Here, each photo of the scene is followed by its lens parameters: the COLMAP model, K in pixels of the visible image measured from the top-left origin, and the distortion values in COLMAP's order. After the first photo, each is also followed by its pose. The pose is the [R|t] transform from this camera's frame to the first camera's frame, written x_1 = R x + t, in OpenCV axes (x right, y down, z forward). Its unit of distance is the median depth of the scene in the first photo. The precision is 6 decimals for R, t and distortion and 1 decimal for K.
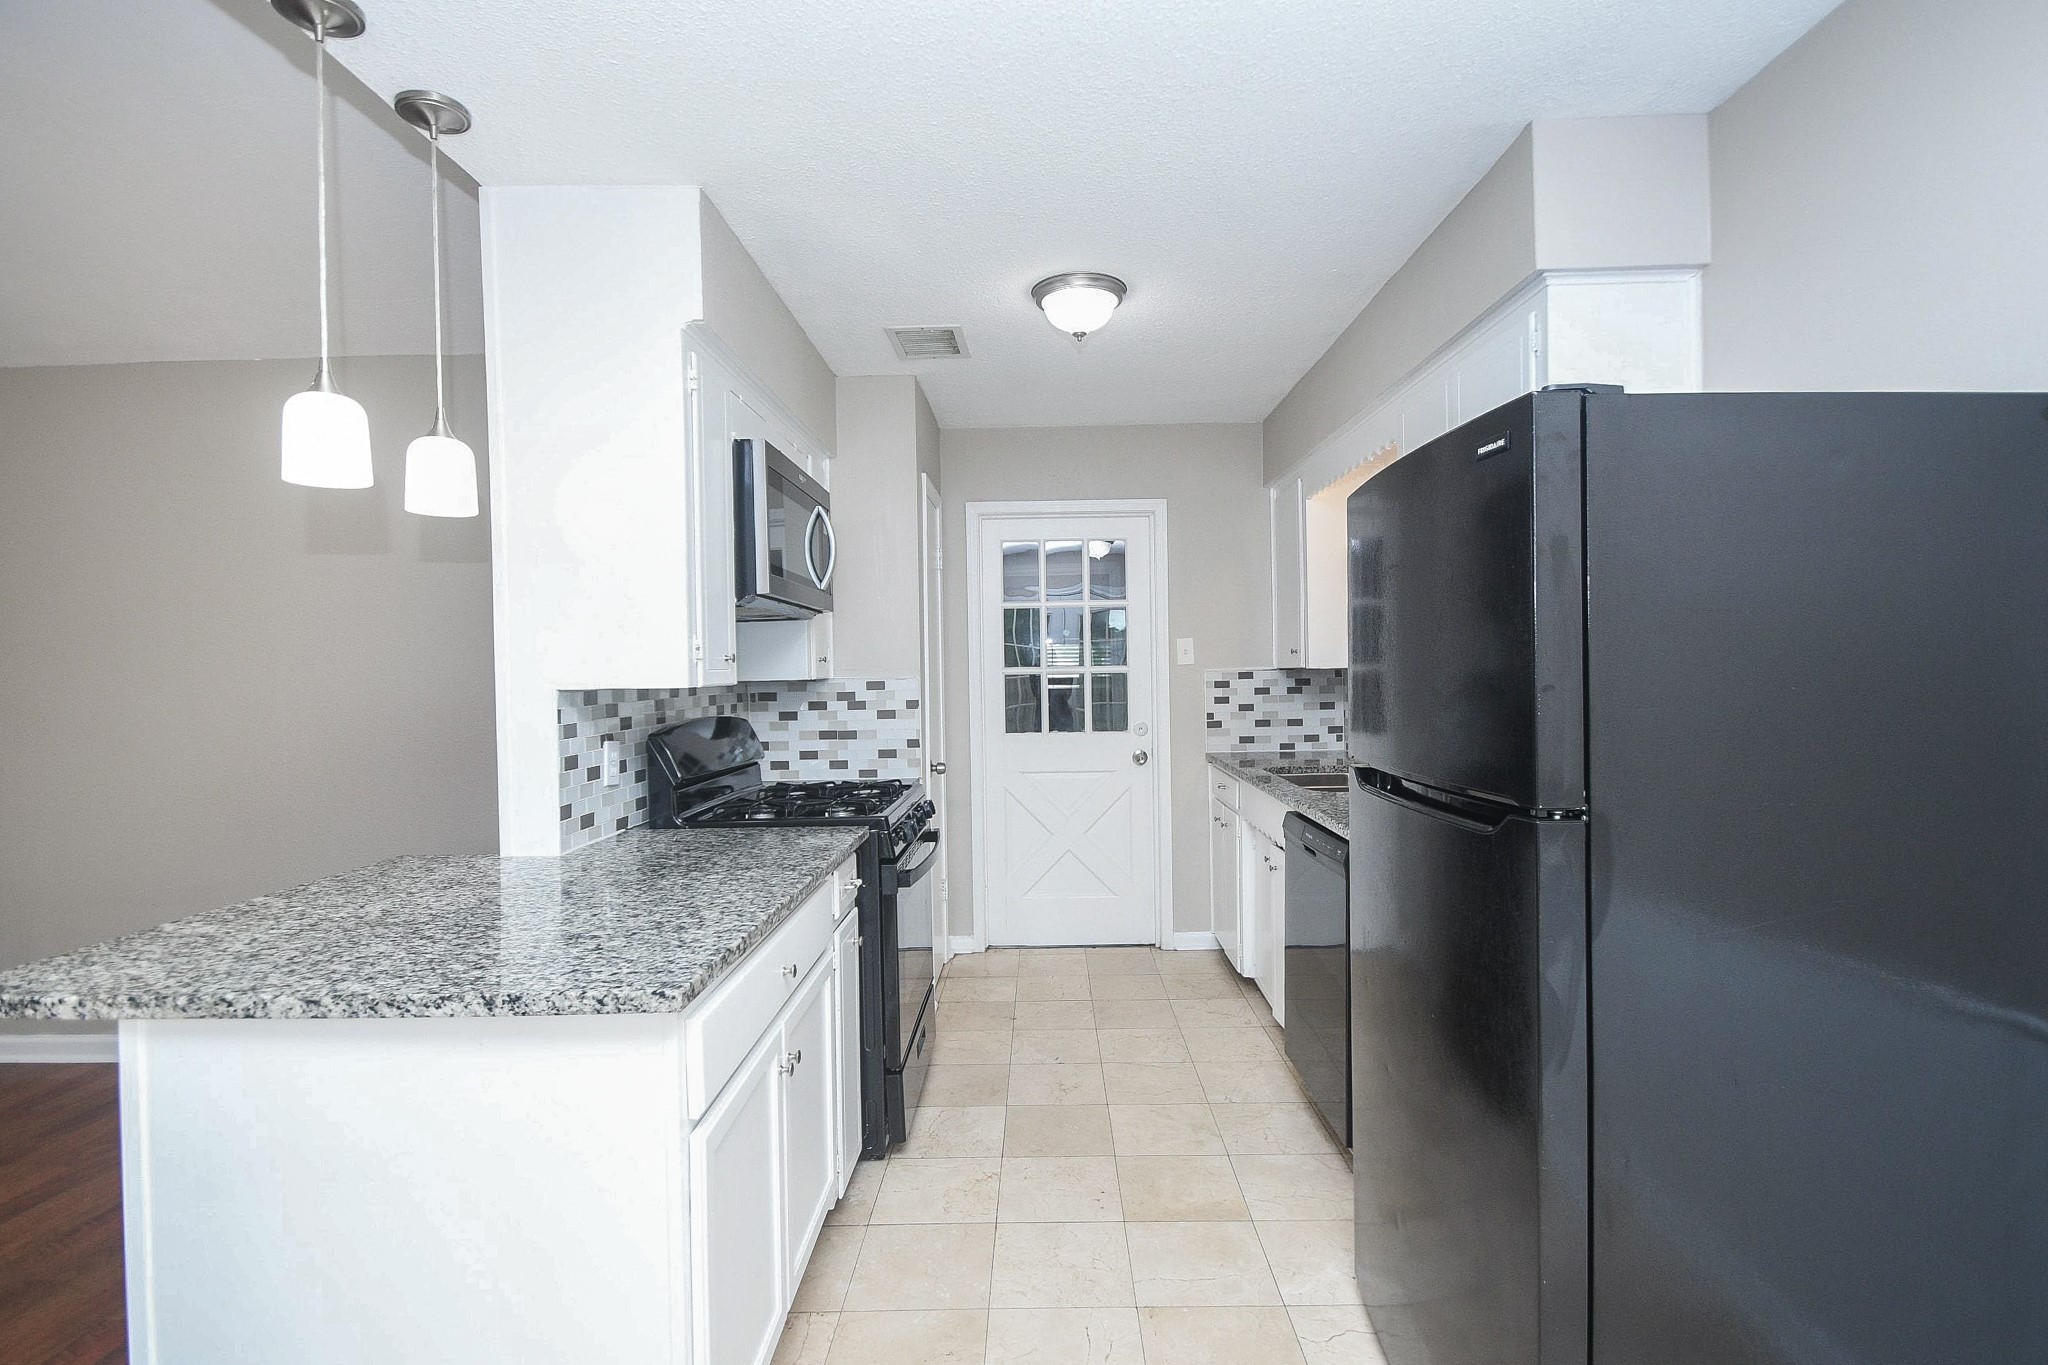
lens RADIAL K [[930.2, 0, 1015.2], [0, 930.2, 674.8], [0, 0, 1]] dist [0.002819, -0.005081]
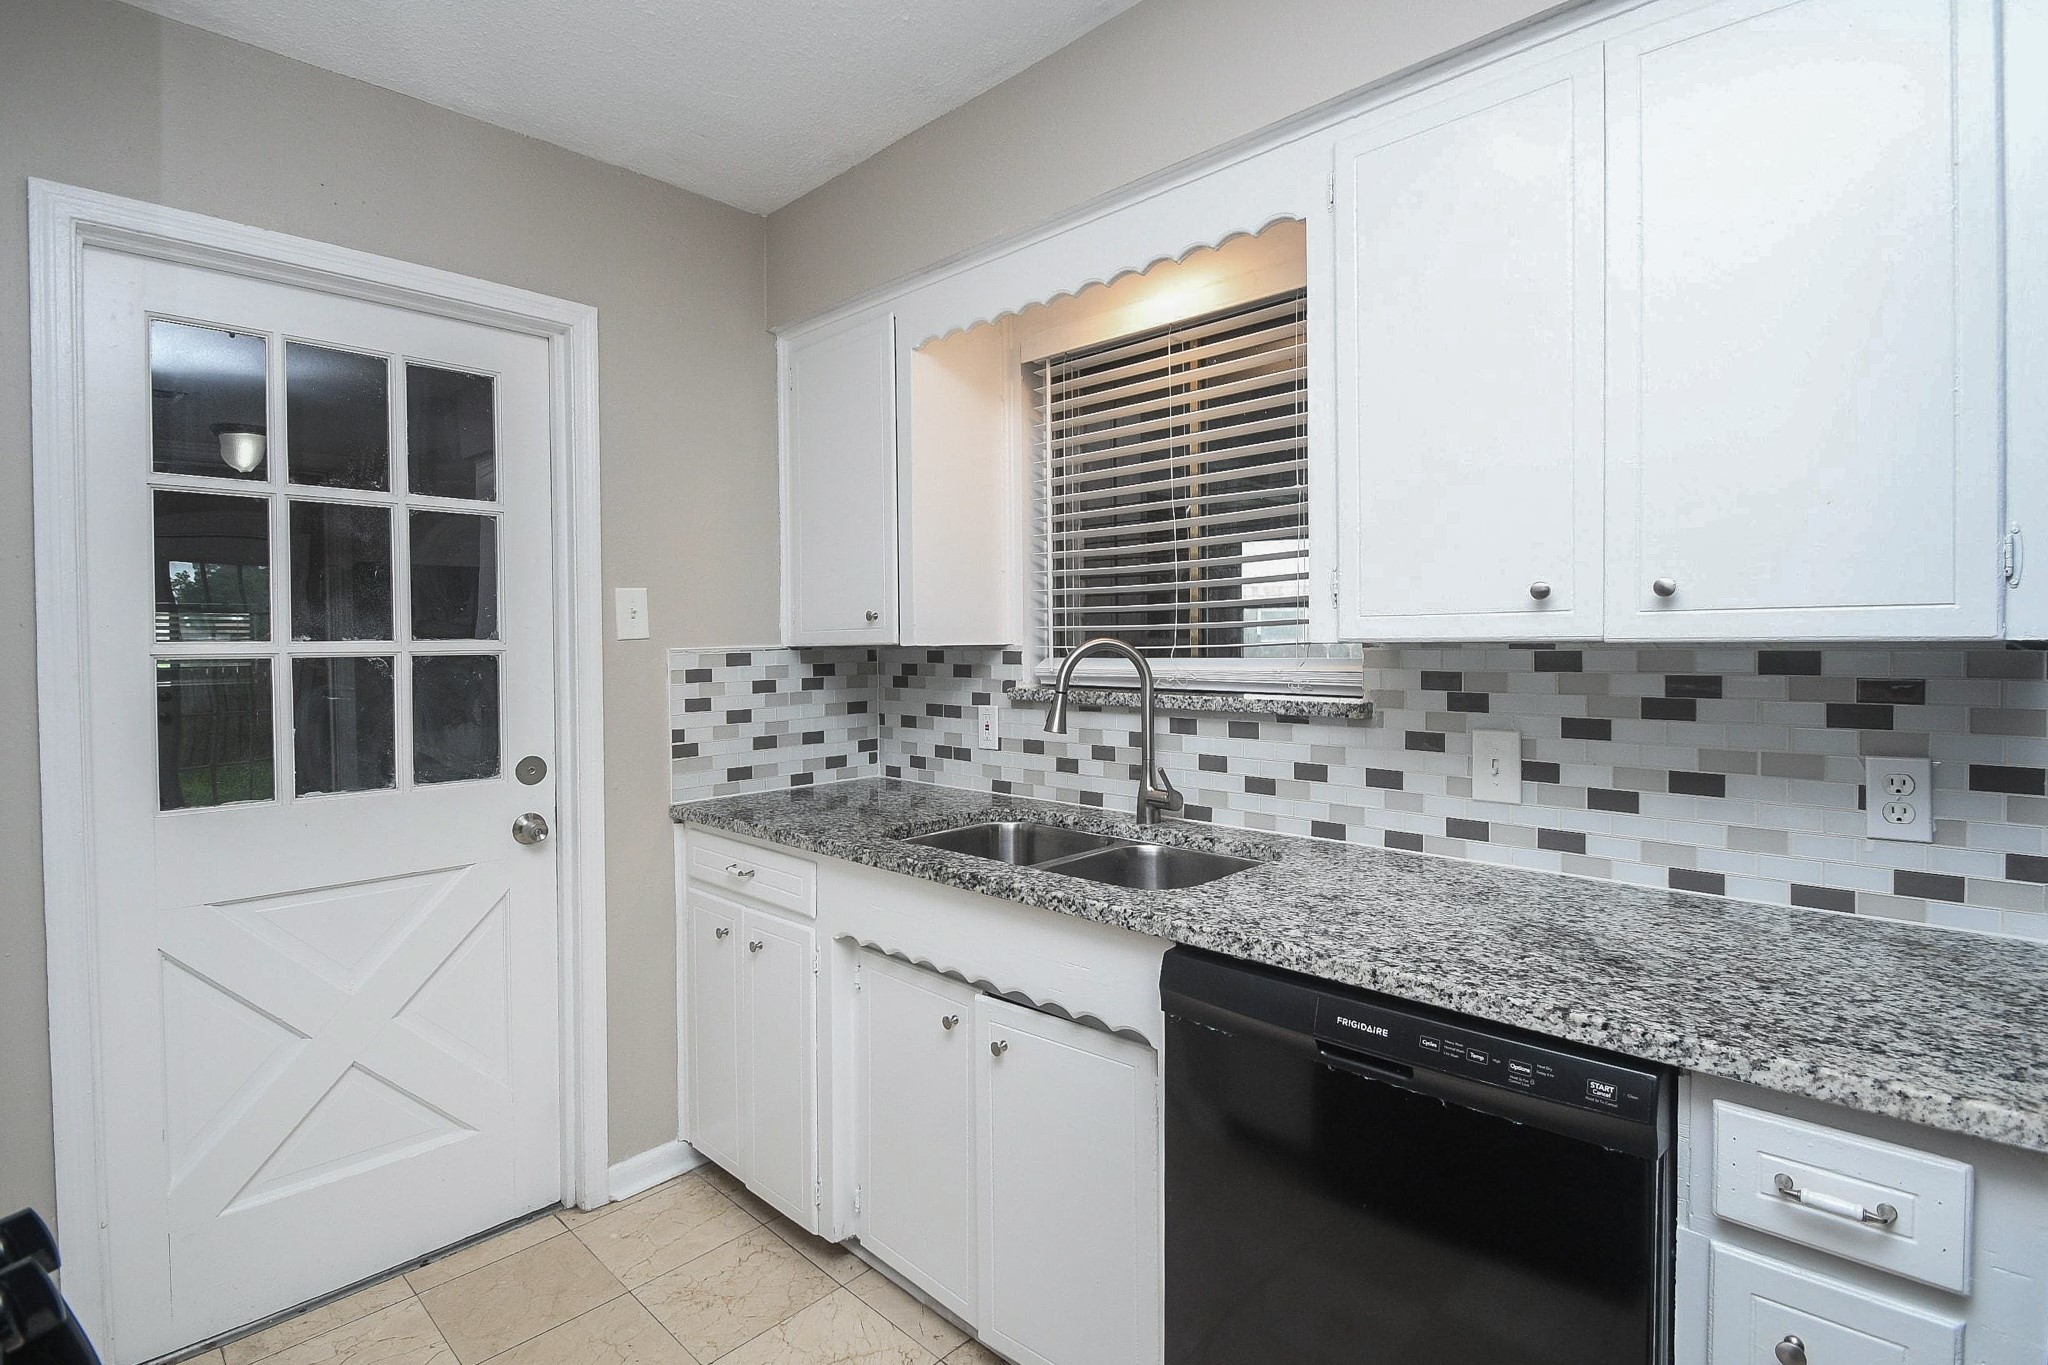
lens RADIAL K [[1000.8, 0, 1059.3], [0, 1000.8, 652.2], [0, 0, 1]] dist [-0.001796, -0.000320]
pose [[0.668568, 0.002039, 0.743648, -0.071178], [0.000577, 0.999995, -0.003260, -0.001462], [-0.743650, 0.002609, 0.668564, 0.453013]]
